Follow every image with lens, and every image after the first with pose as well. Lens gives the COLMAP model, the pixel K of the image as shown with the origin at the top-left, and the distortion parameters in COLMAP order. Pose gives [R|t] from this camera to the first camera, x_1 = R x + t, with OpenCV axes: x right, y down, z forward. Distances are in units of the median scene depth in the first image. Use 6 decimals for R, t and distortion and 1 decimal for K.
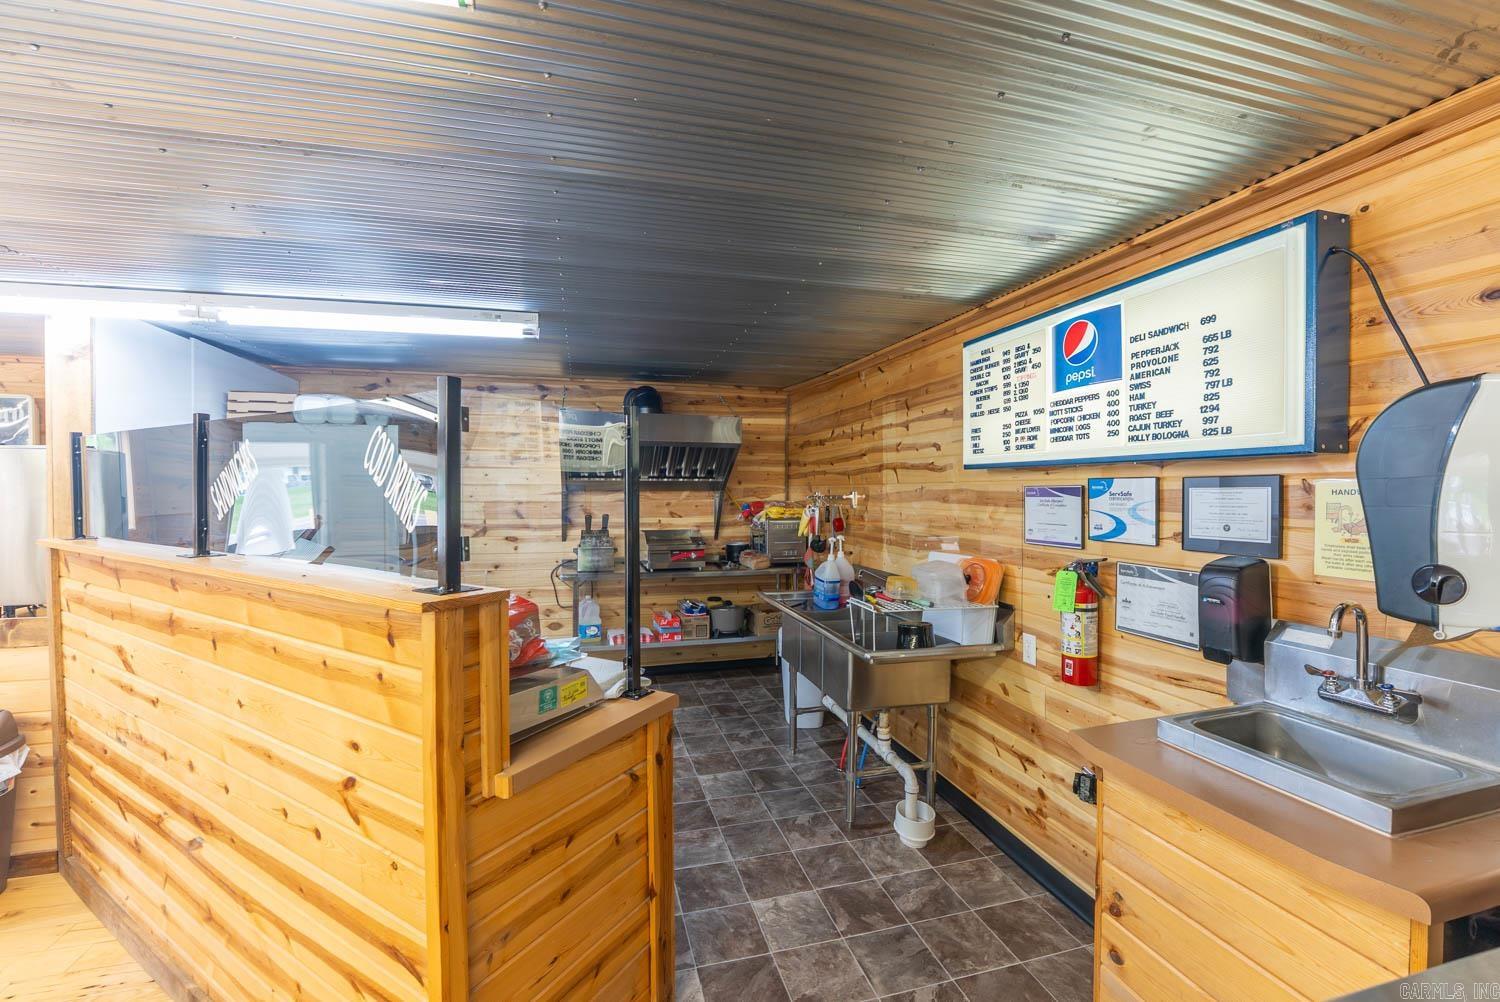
lens RADIAL K [[612.1, 0, 744.8], [0, 612.1, 504.5], [0, 0, 1]] dist [-0.027316, 0.003414]
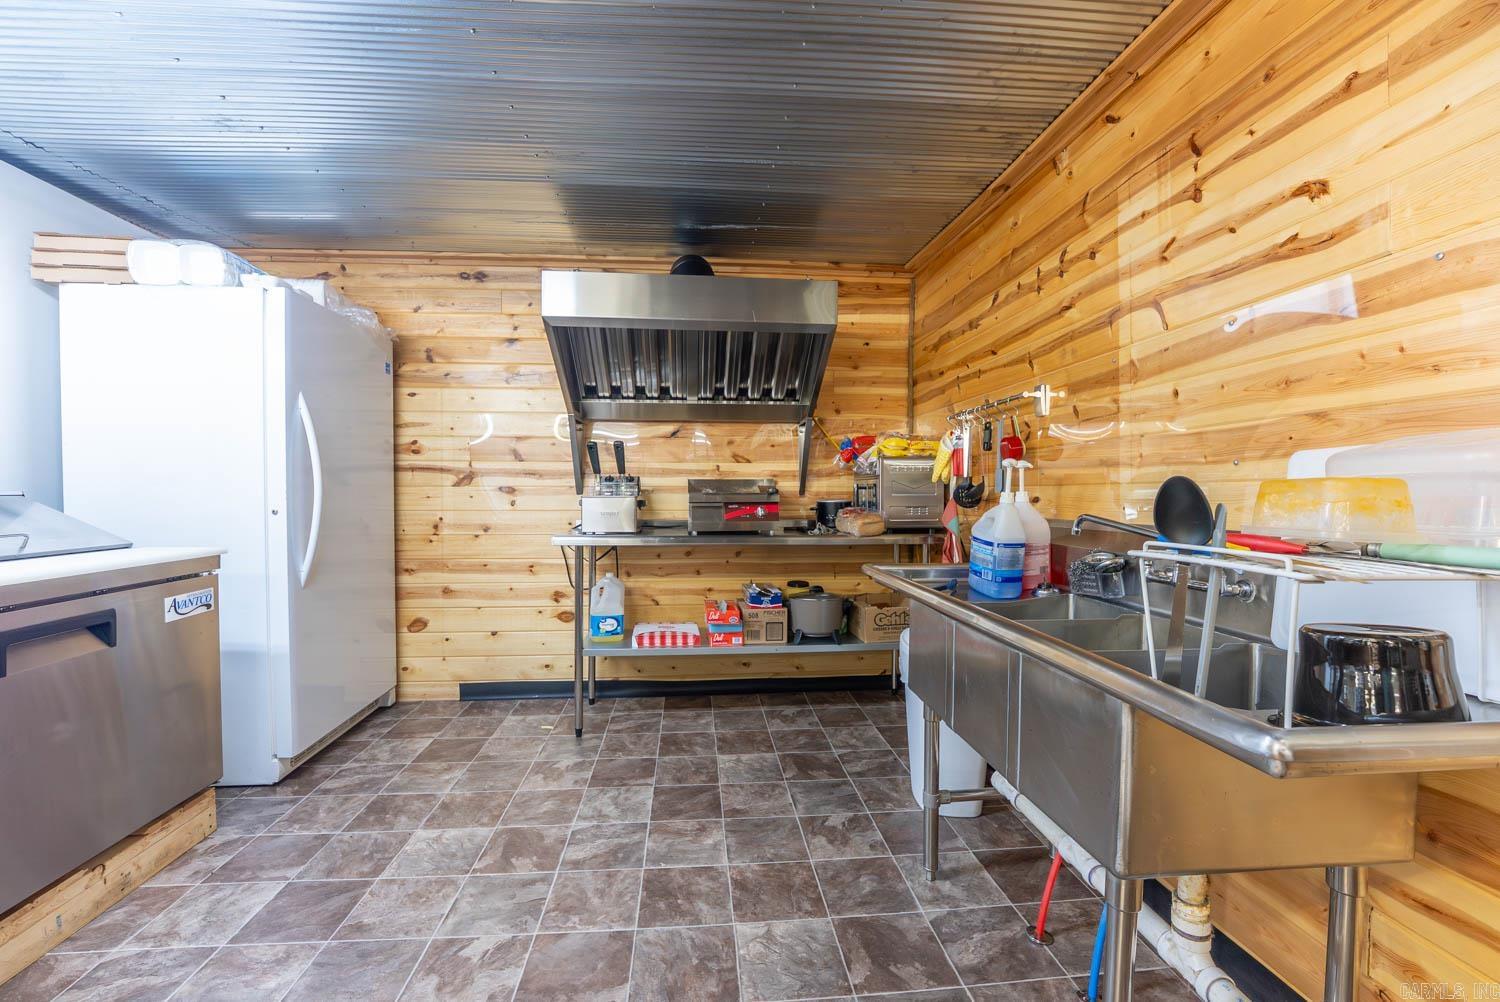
lens RADIAL K [[612.1, 0, 744.8], [0, 612.1, 504.5], [0, 0, 1]] dist [-0.027316, 0.003414]
pose [[0.983959, 0.002872, -0.178373, 0.022889], [-0.003207, 0.999994, -0.001587, 0.140485], [0.178367, 0.002134, 0.983962, 0.684444]]
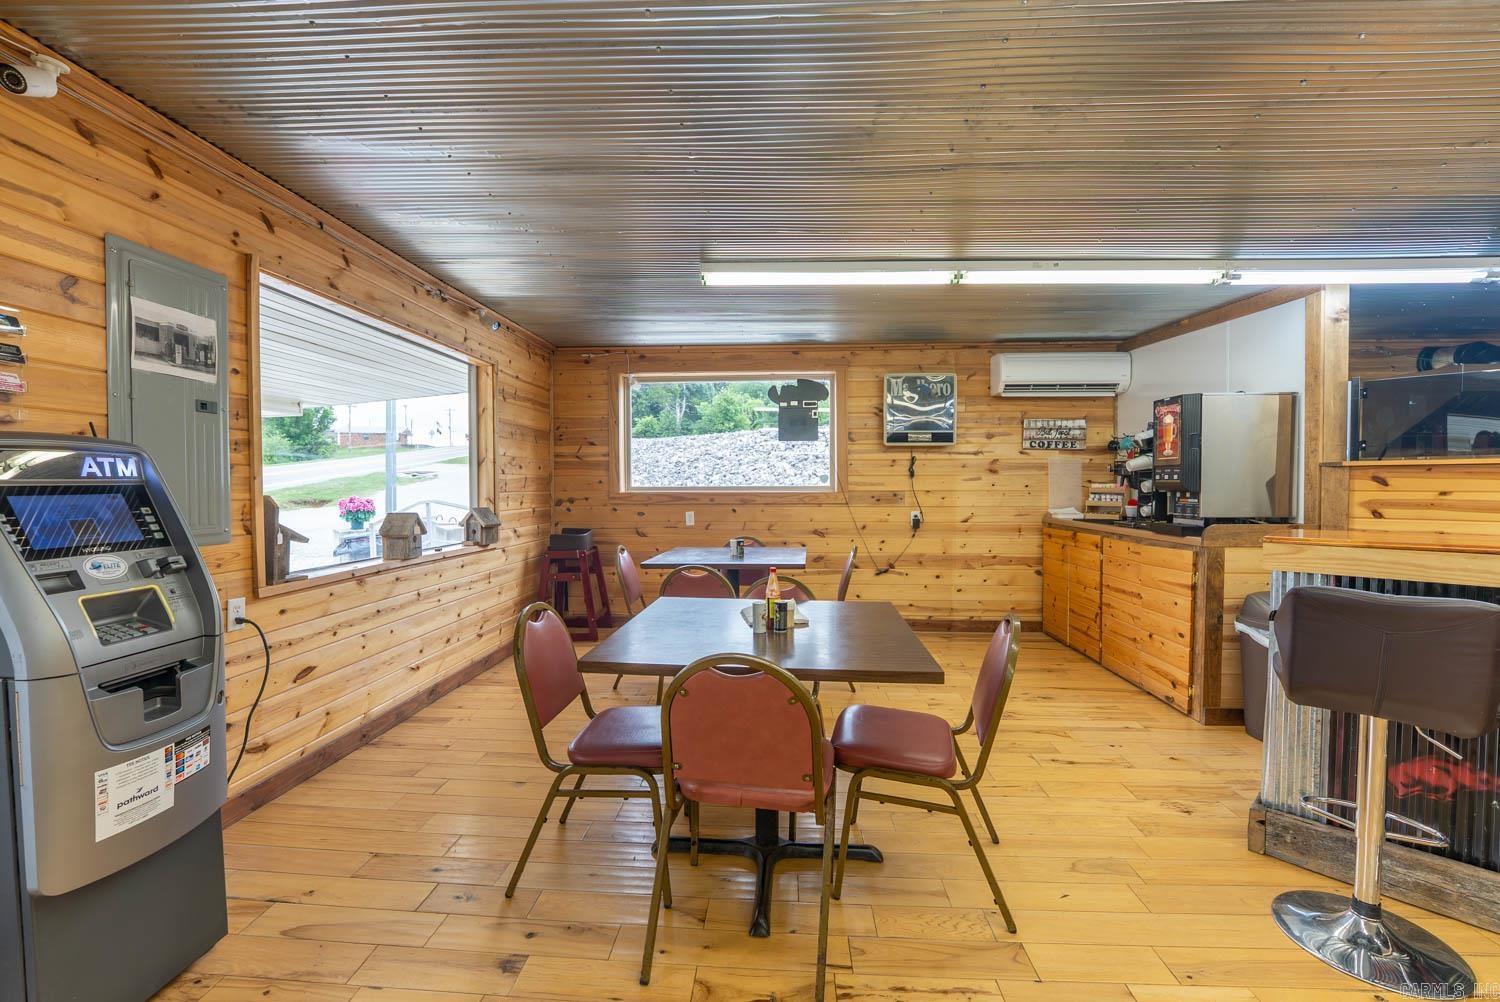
lens RADIAL K [[612.1, 0, 744.8], [0, 612.1, 504.5], [0, 0, 1]] dist [-0.027316, 0.003414]
pose [[0.947602, 0.005758, -0.319403, -1.866990], [-0.003879, 0.999971, 0.006520, 0.139033], [0.319431, -0.004940, 0.947597, -0.588999]]
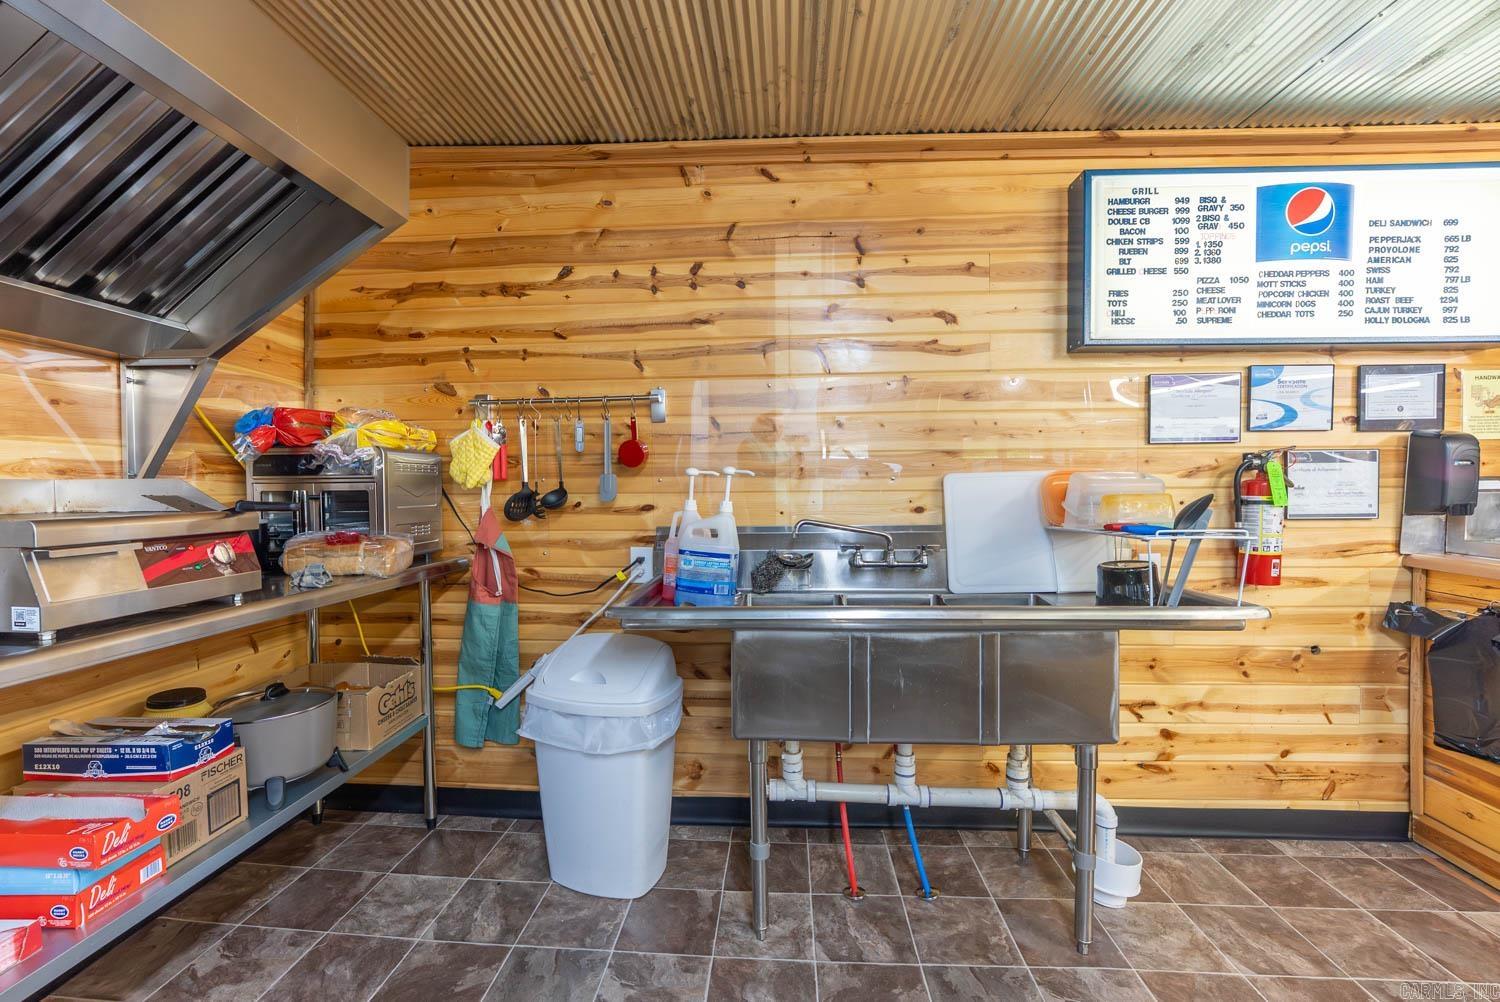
lens RADIAL K [[612.1, 0, 744.8], [0, 612.1, 504.5], [0, 0, 1]] dist [-0.027316, 0.003414]
pose [[0.324455, -0.028752, 0.945464, -0.489343], [0.028236, 0.999387, 0.020702, 0.111940], [-0.945480, 0.019980, 0.325068, 1.237604]]
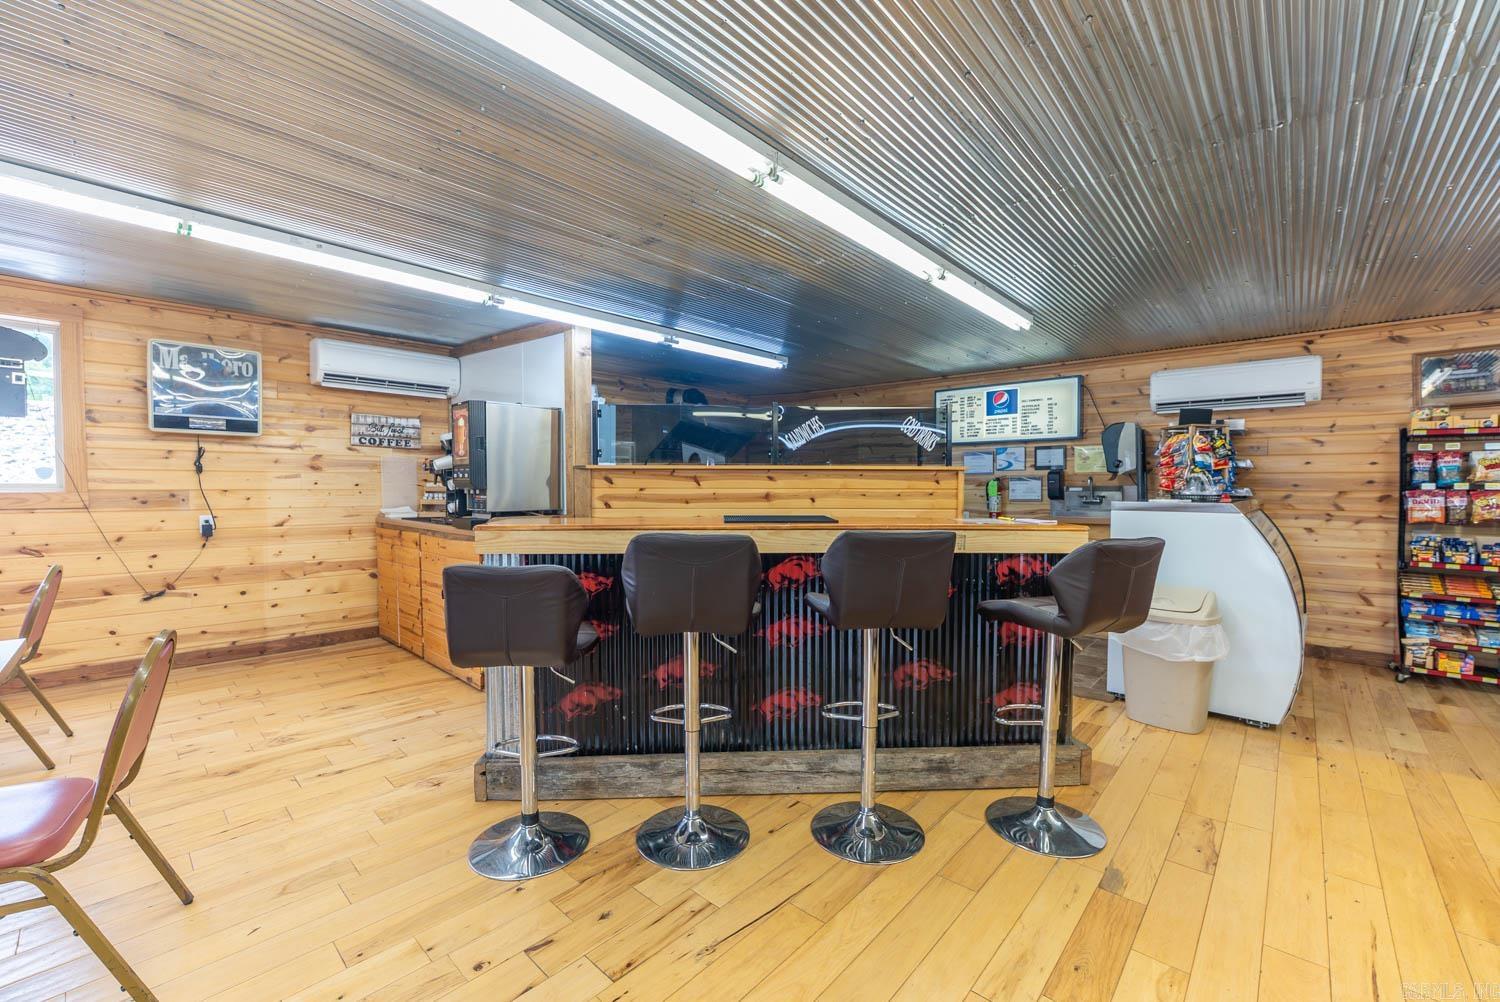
lens RADIAL K [[612.1, 0, 744.8], [0, 612.1, 504.5], [0, 0, 1]] dist [-0.027316, 0.003414]
pose [[0.844238, -0.015759, 0.535736, -1.613358], [0.013733, 0.999876, 0.007772, 0.151132], [-0.535792, 0.000796, 0.844350, -0.618420]]
